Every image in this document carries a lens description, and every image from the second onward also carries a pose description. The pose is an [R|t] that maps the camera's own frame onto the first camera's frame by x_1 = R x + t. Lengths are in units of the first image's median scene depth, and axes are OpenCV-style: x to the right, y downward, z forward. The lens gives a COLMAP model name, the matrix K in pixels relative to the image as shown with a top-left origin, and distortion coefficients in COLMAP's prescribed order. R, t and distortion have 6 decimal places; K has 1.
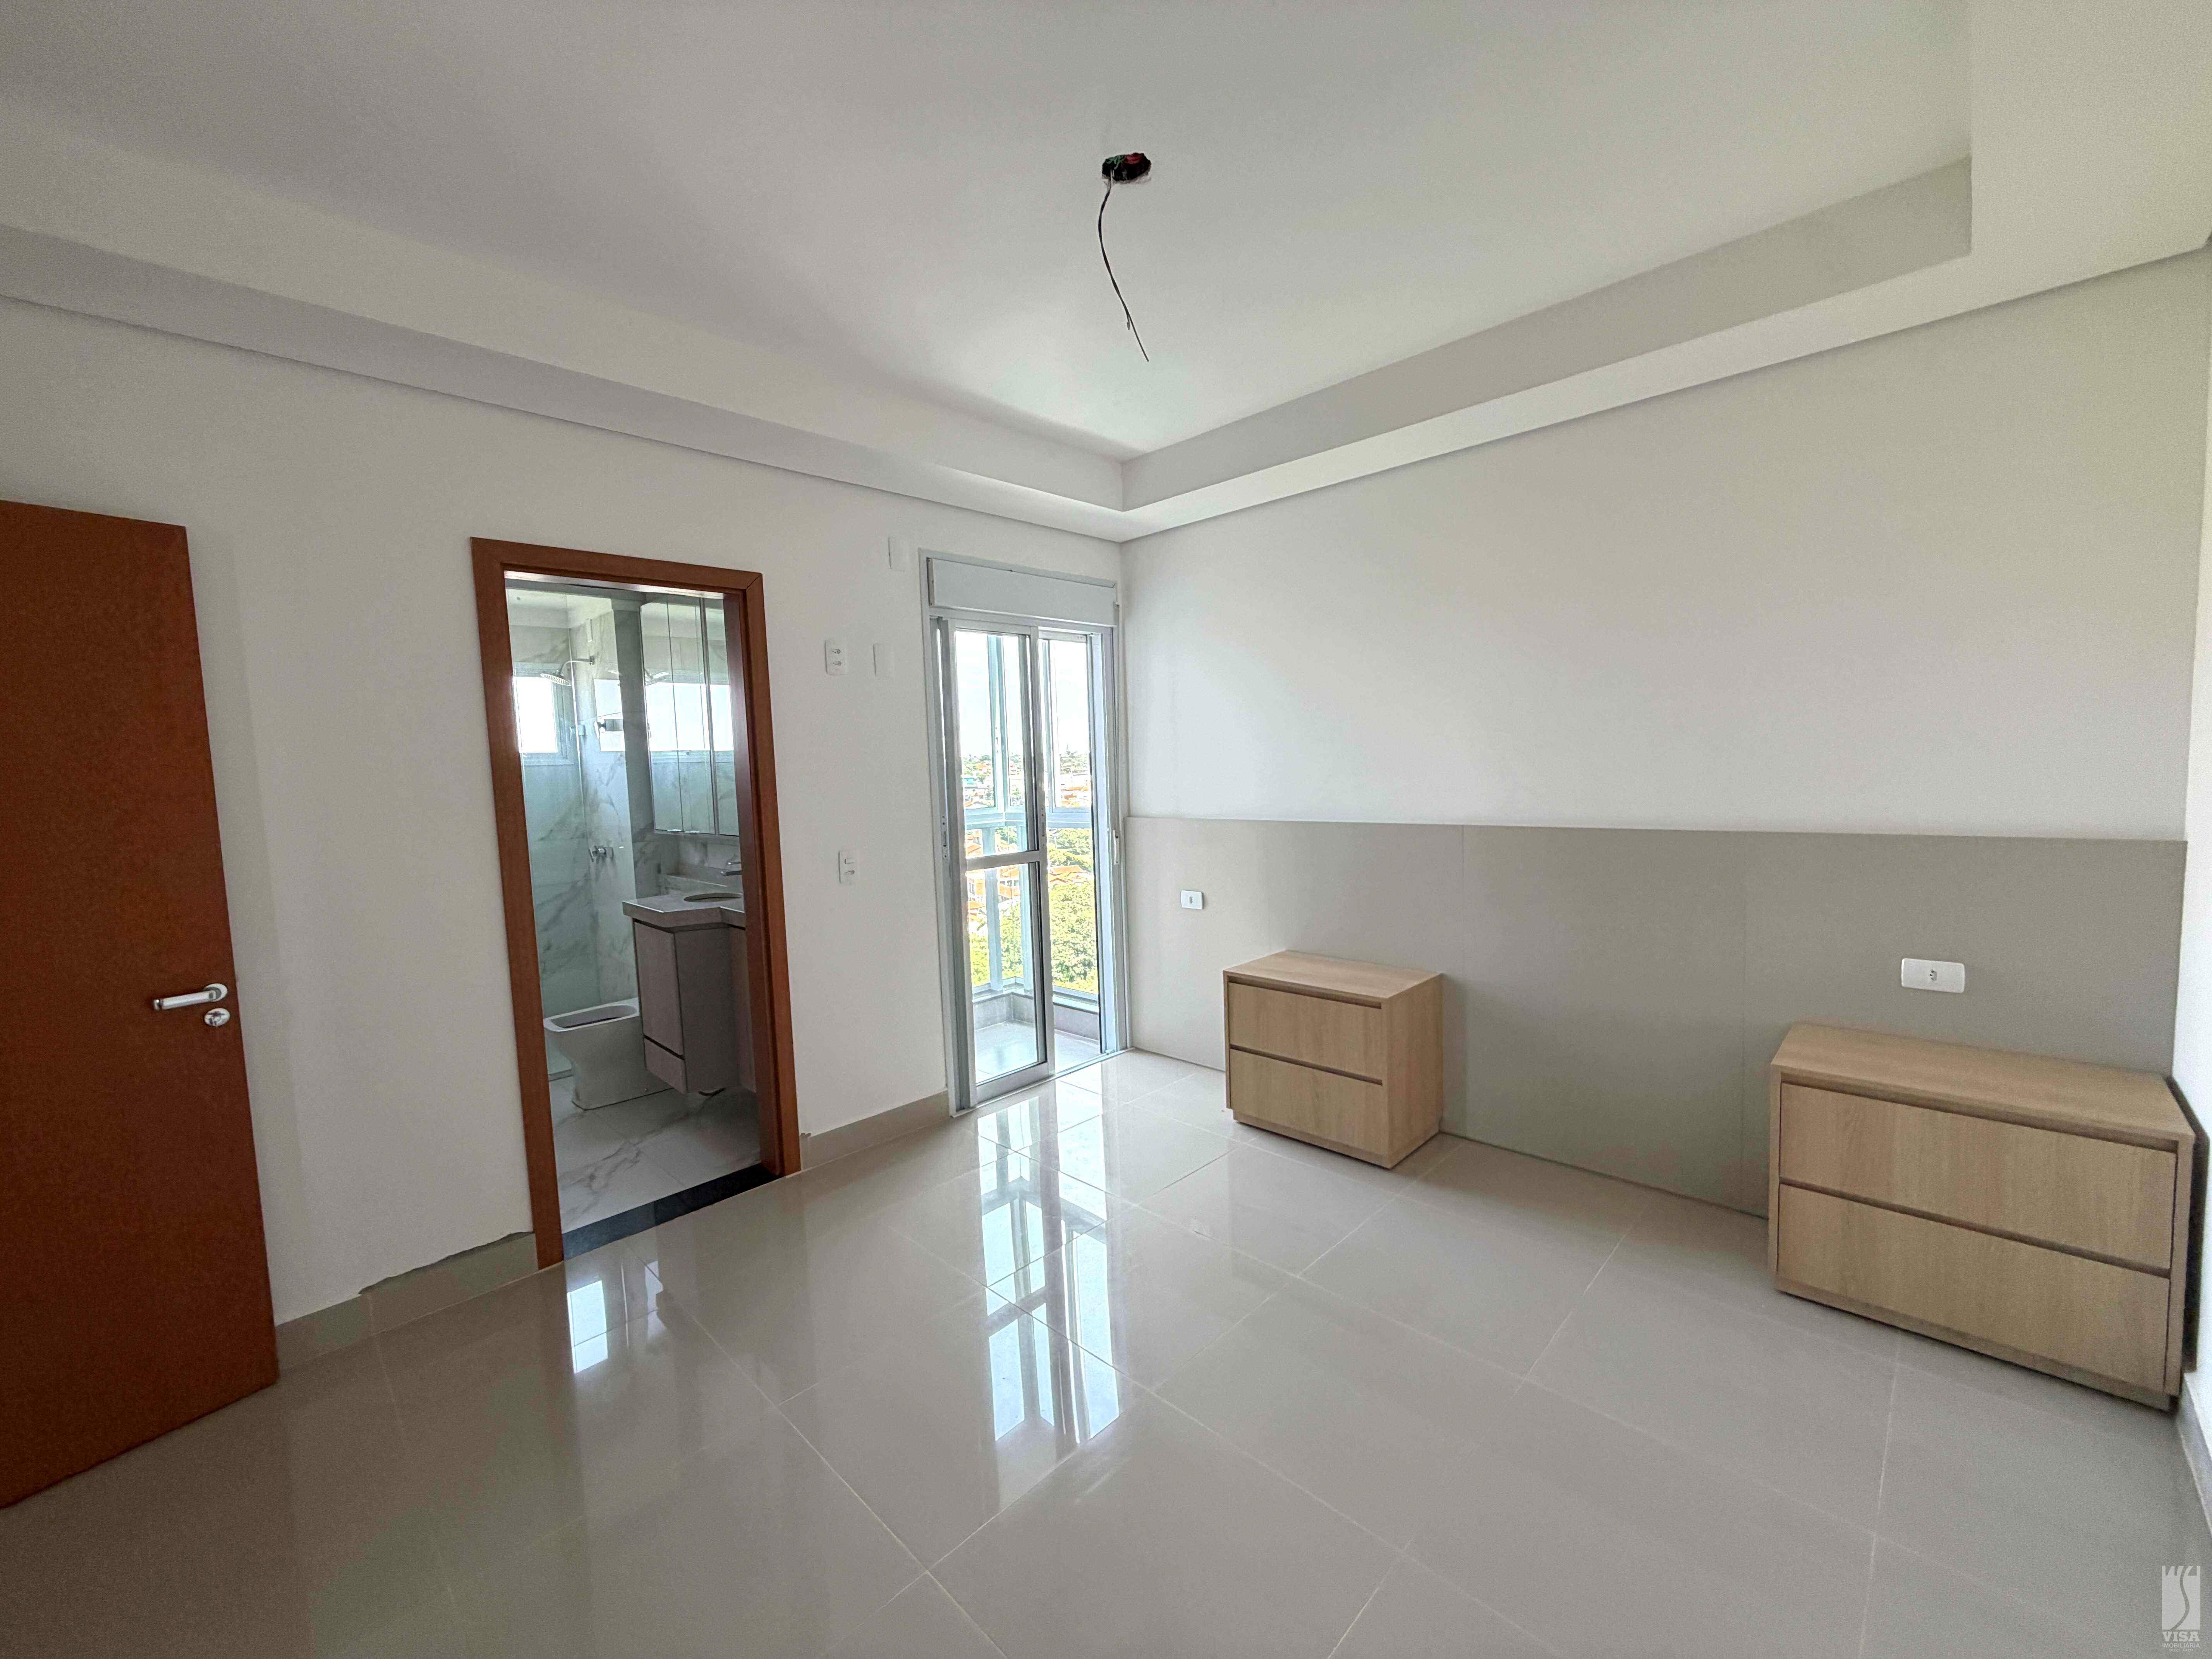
lens RADIAL K [[883.9, 0, 1107.1], [0, 883.9, 828.5], [0, 0, 1]] dist [-0.006991, 0.000114]
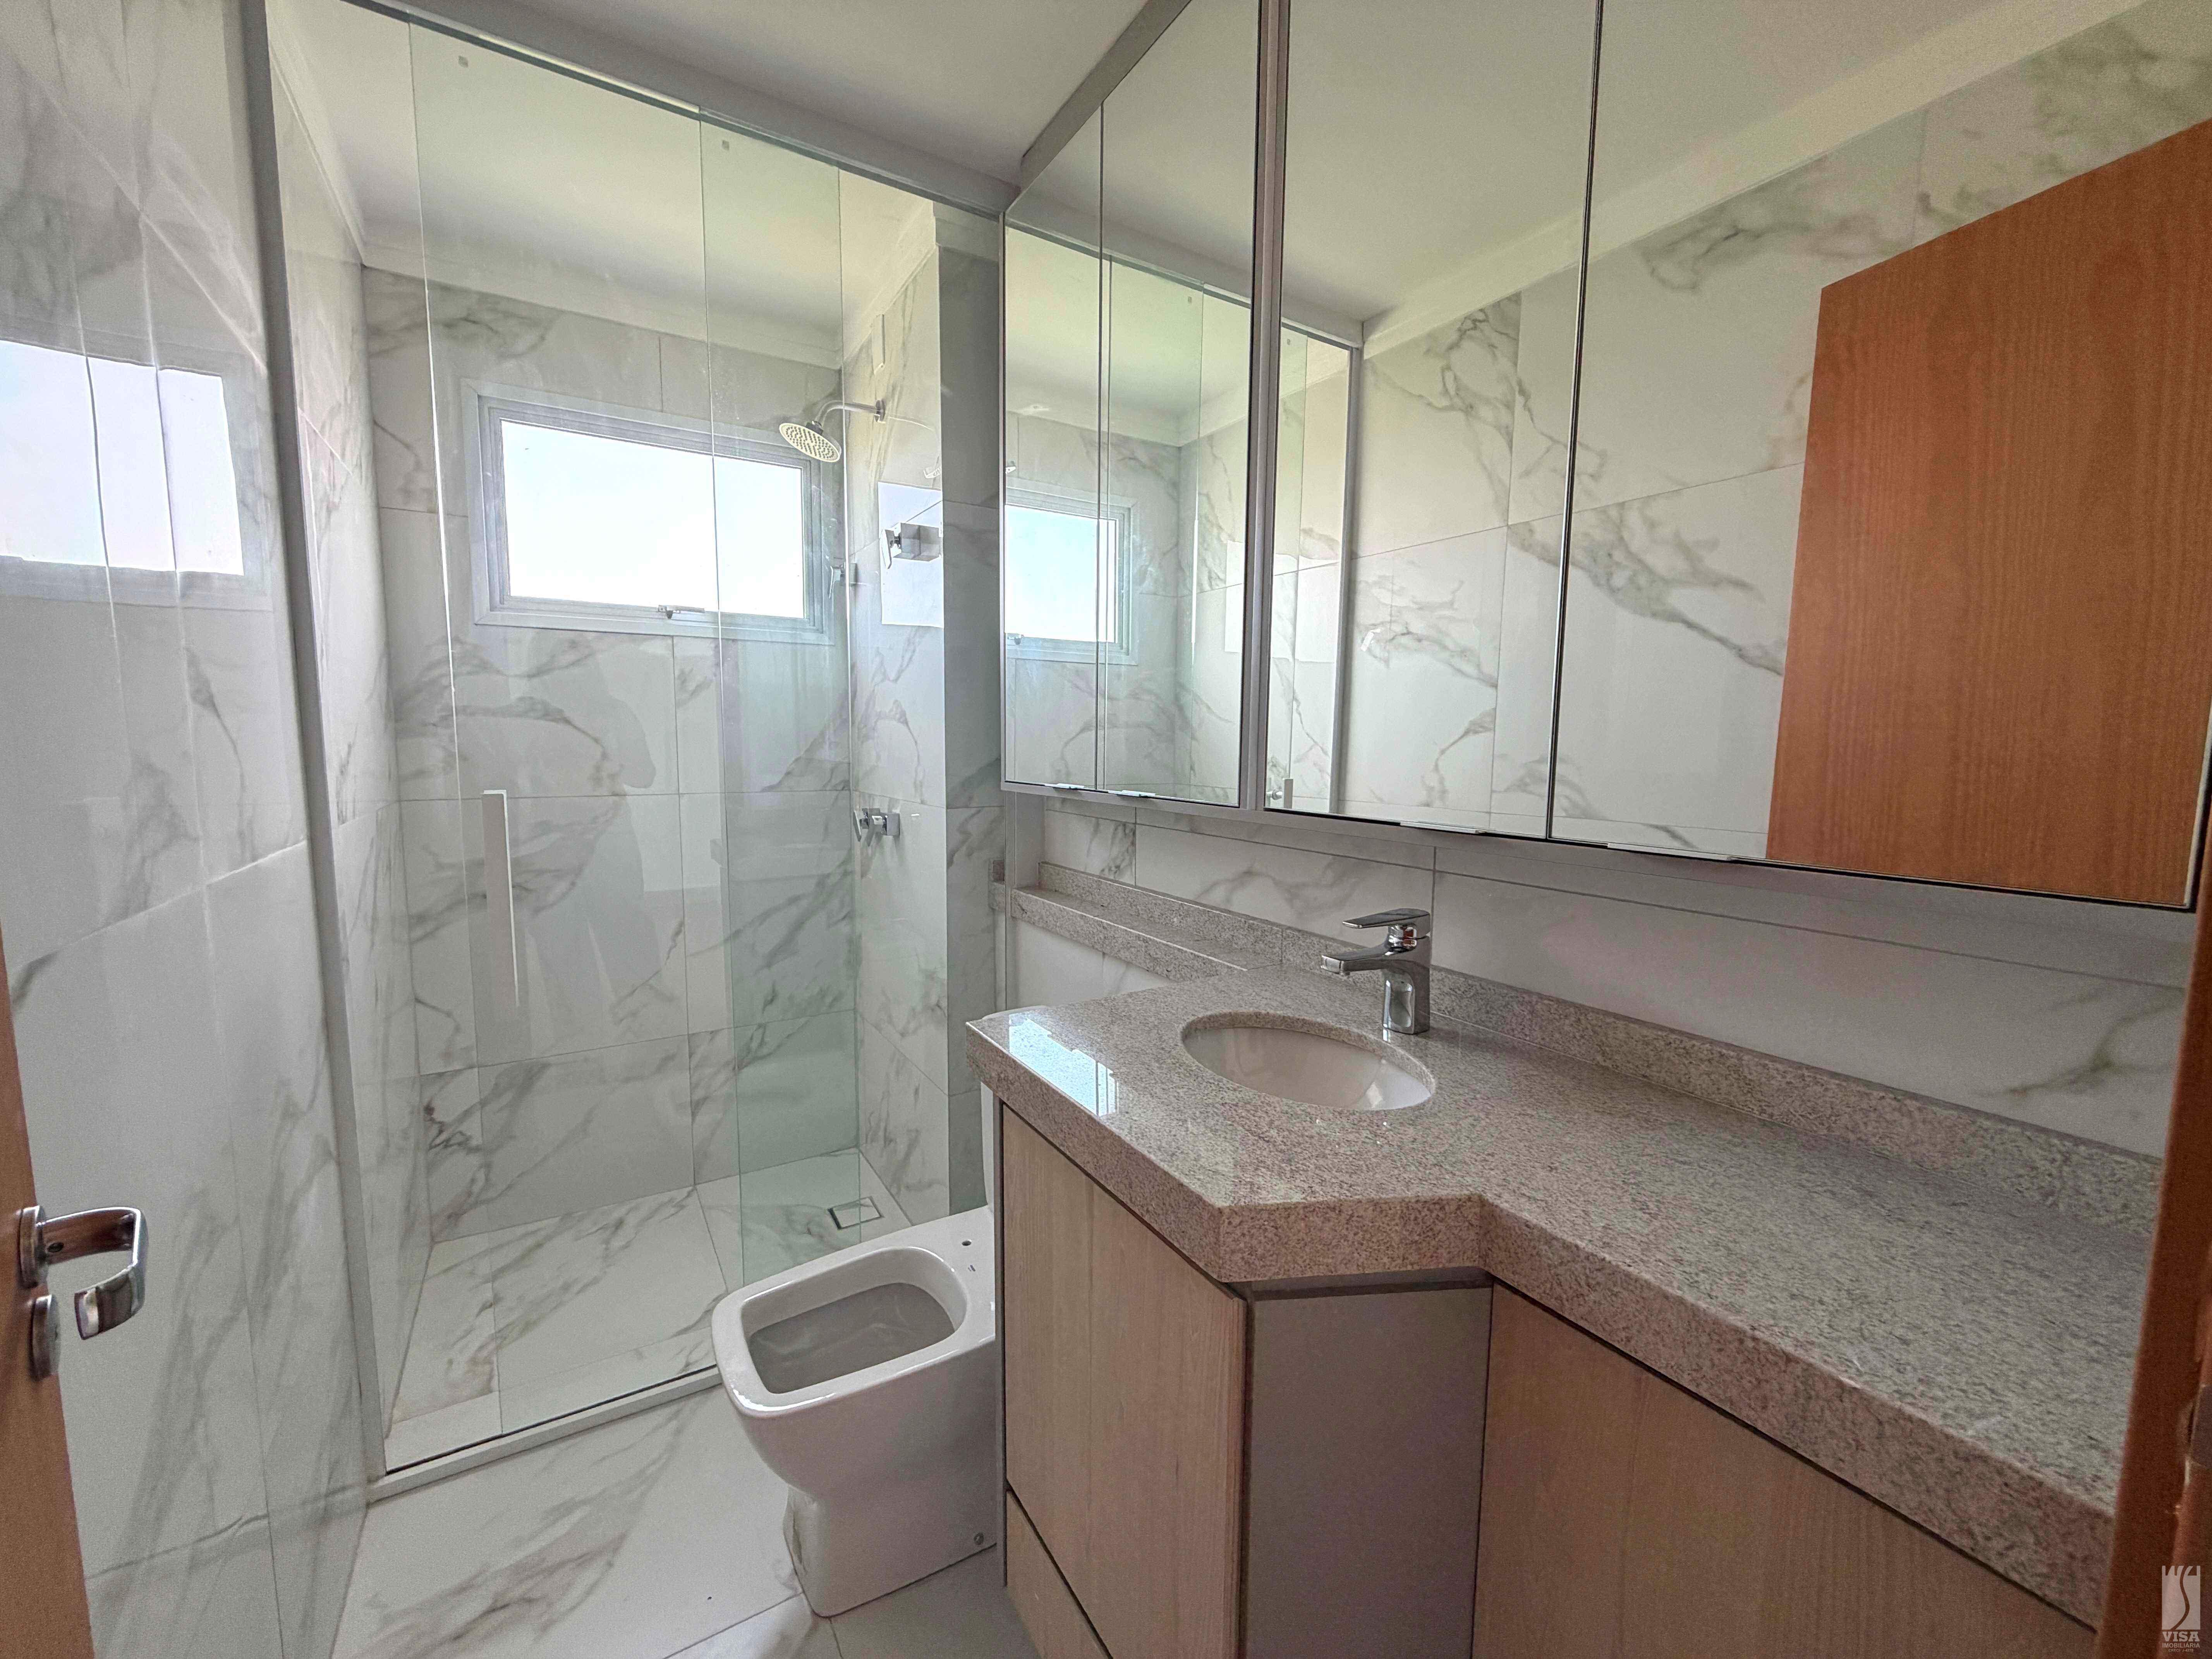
lens RADIAL K [[883.9, 0, 1100.9], [0, 883.9, 829.0], [0, 0, 1]] dist [-0.006991, 0.000114]
pose [[0.968395, 0.068106, -0.239945, -0.340369], [-0.061001, 0.997455, 0.036920, 0.005380], [0.241848, -0.021117, 0.970084, 0.563800]]
